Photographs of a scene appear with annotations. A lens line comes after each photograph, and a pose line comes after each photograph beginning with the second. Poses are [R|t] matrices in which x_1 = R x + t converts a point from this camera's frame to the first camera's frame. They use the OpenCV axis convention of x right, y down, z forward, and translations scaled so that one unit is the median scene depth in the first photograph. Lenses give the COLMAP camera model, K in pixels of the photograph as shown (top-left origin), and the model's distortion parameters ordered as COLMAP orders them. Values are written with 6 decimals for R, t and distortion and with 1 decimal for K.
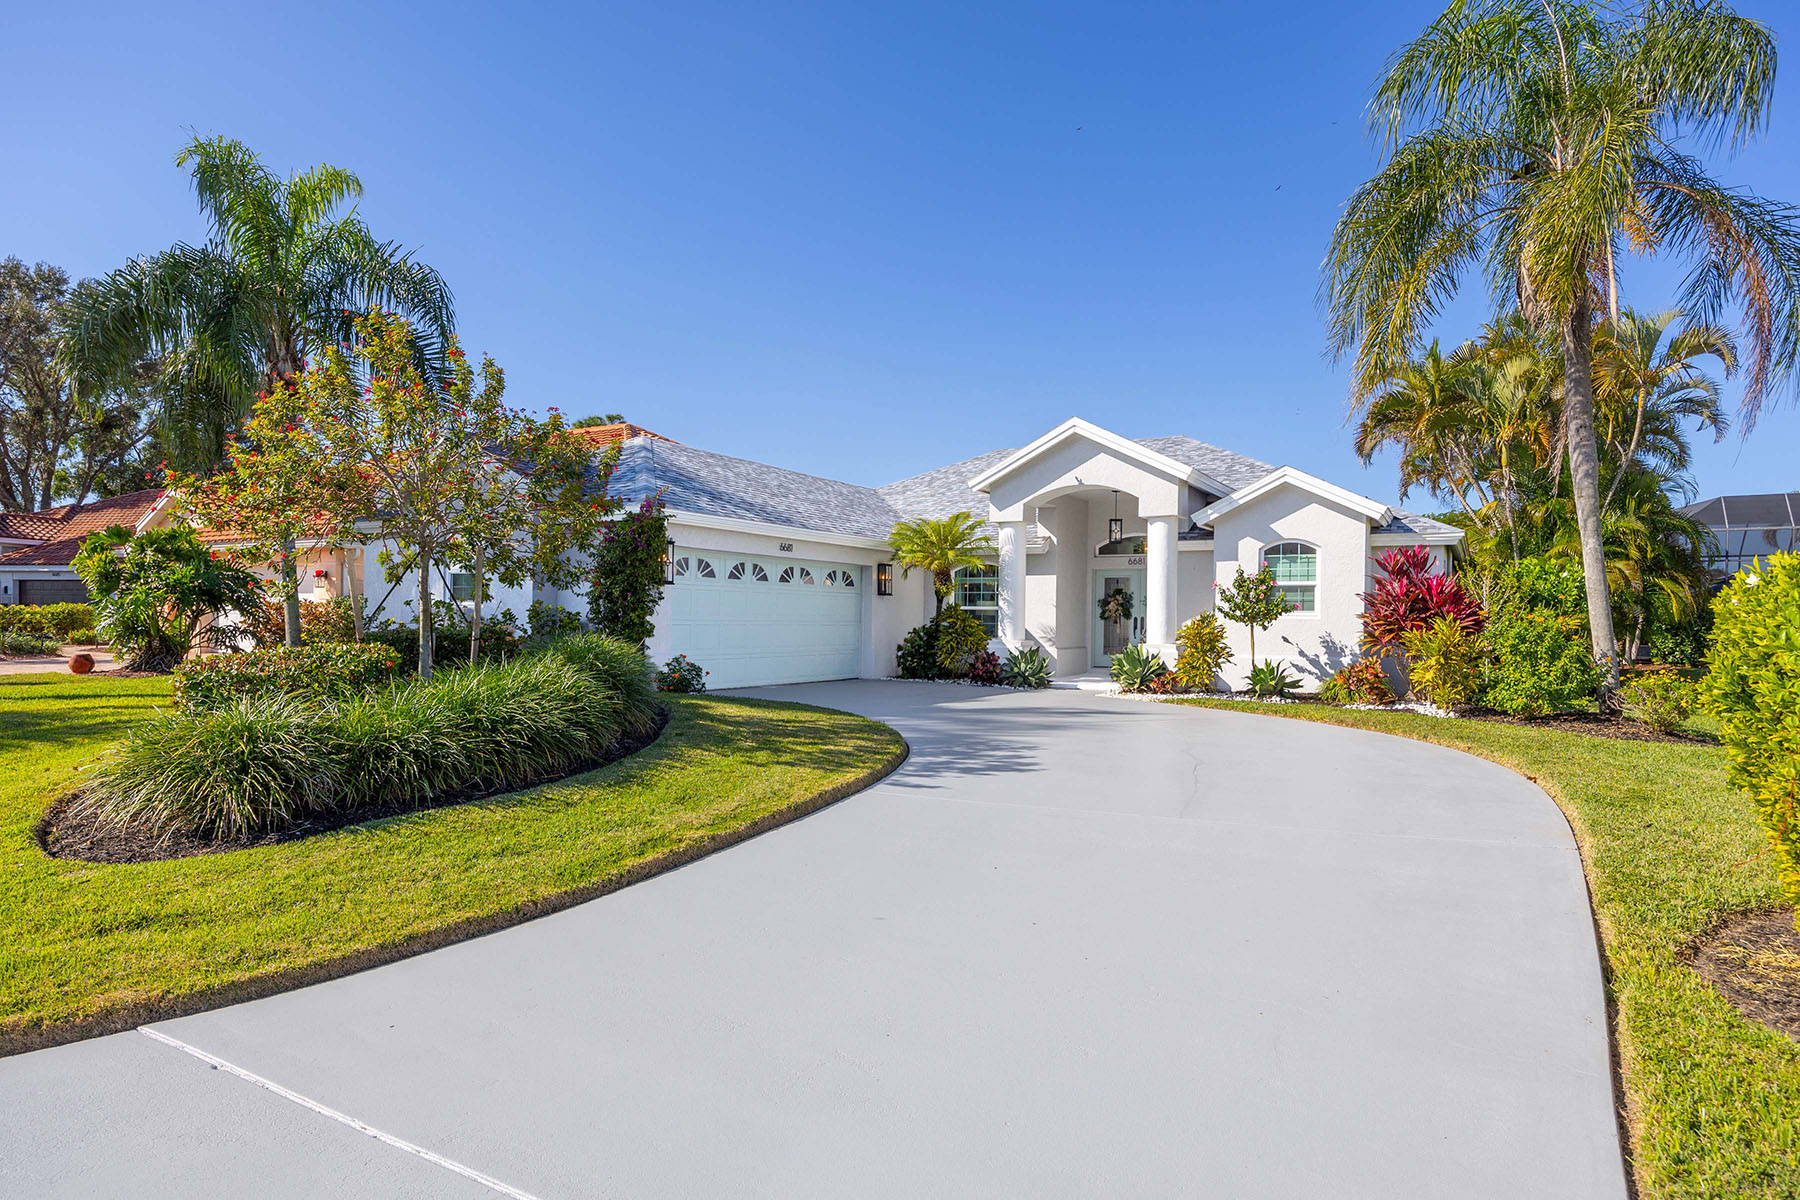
lens RADIAL K [[1048.7, 0, 900.0], [0, 1048.7, 600.0], [0, 0, 1]] dist [0.000469, 0.000011]
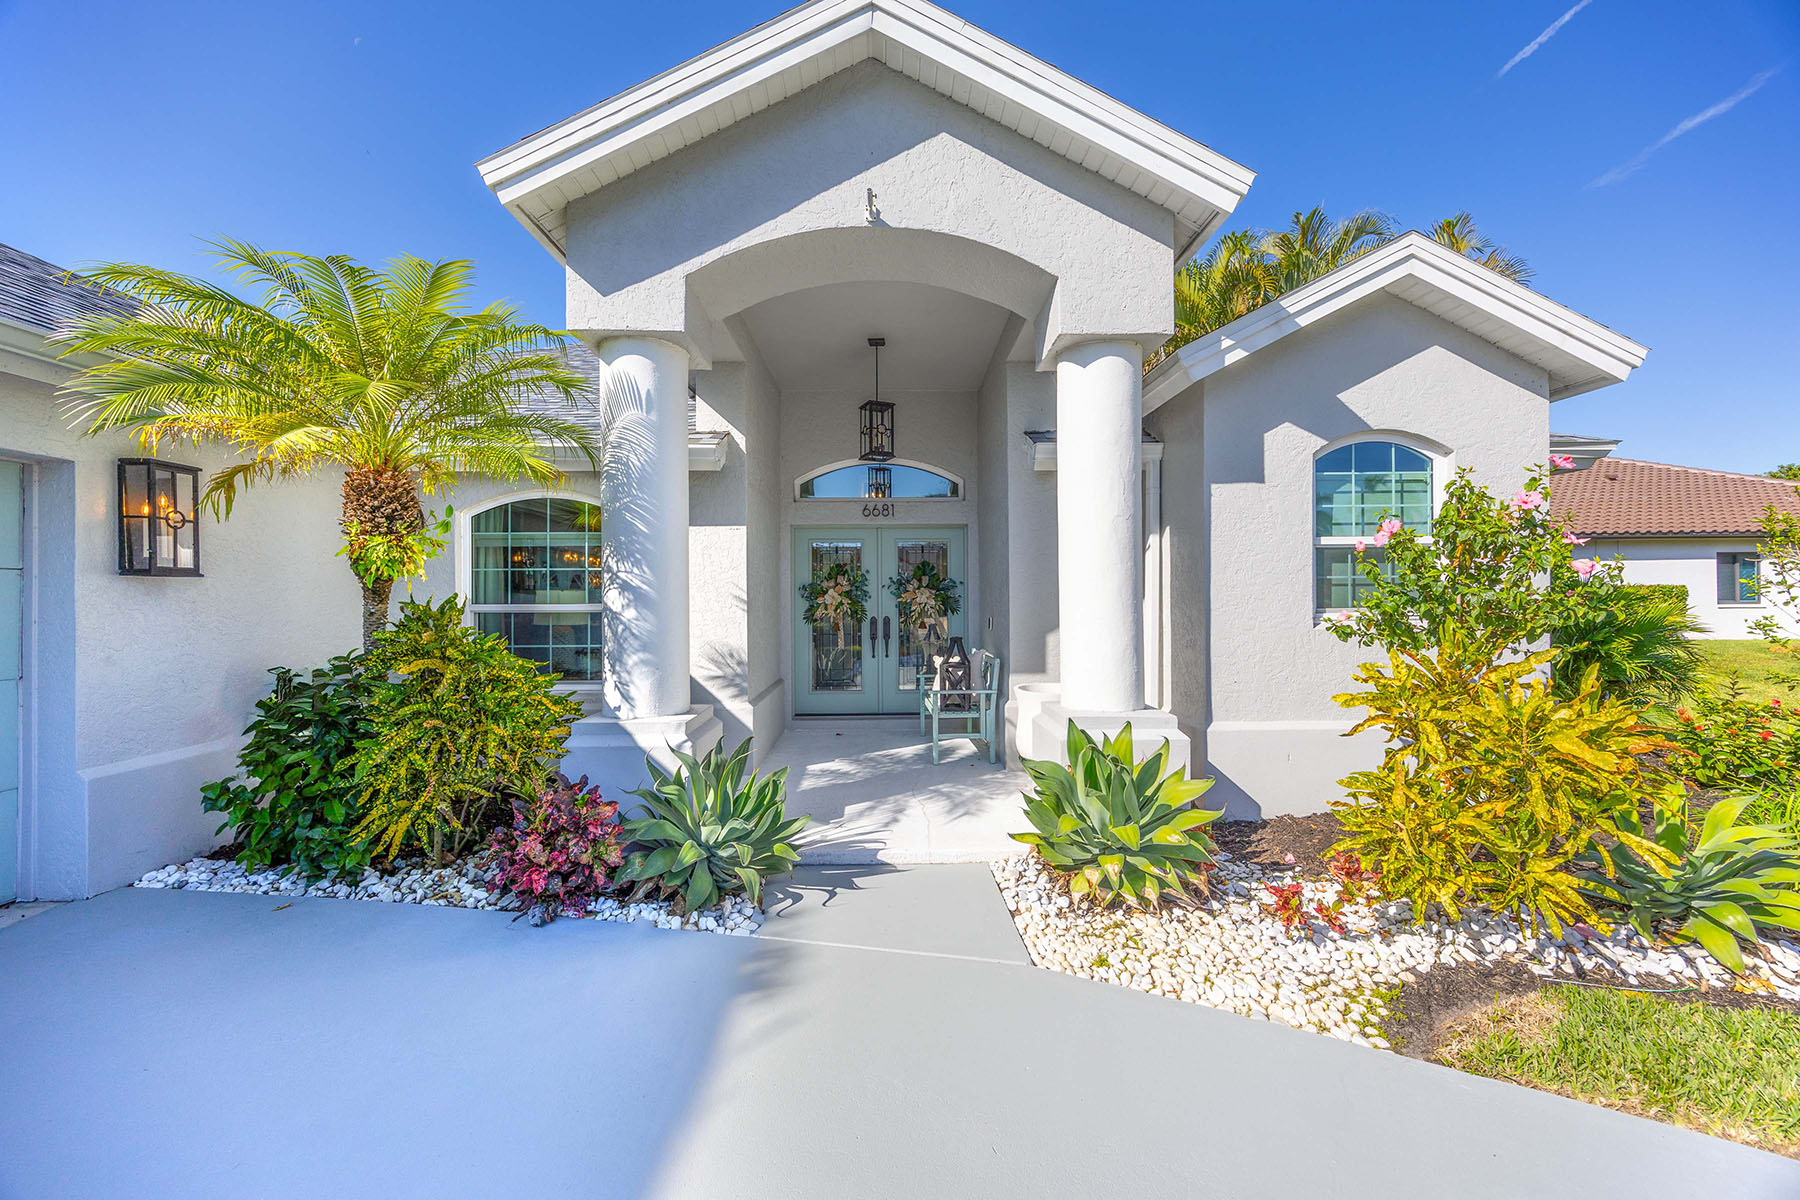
lens RADIAL K [[692.7, 0, 900.8], [0, 692.7, 589.2], [0, 0, 1]] dist [-0.004518, 0.000190]
pose [[0.861895, -0.012117, 0.506943, 0.066145], [0.009561, 0.999925, 0.007645, -0.000361], [-0.506997, -0.001742, 0.861946, 0.775504]]
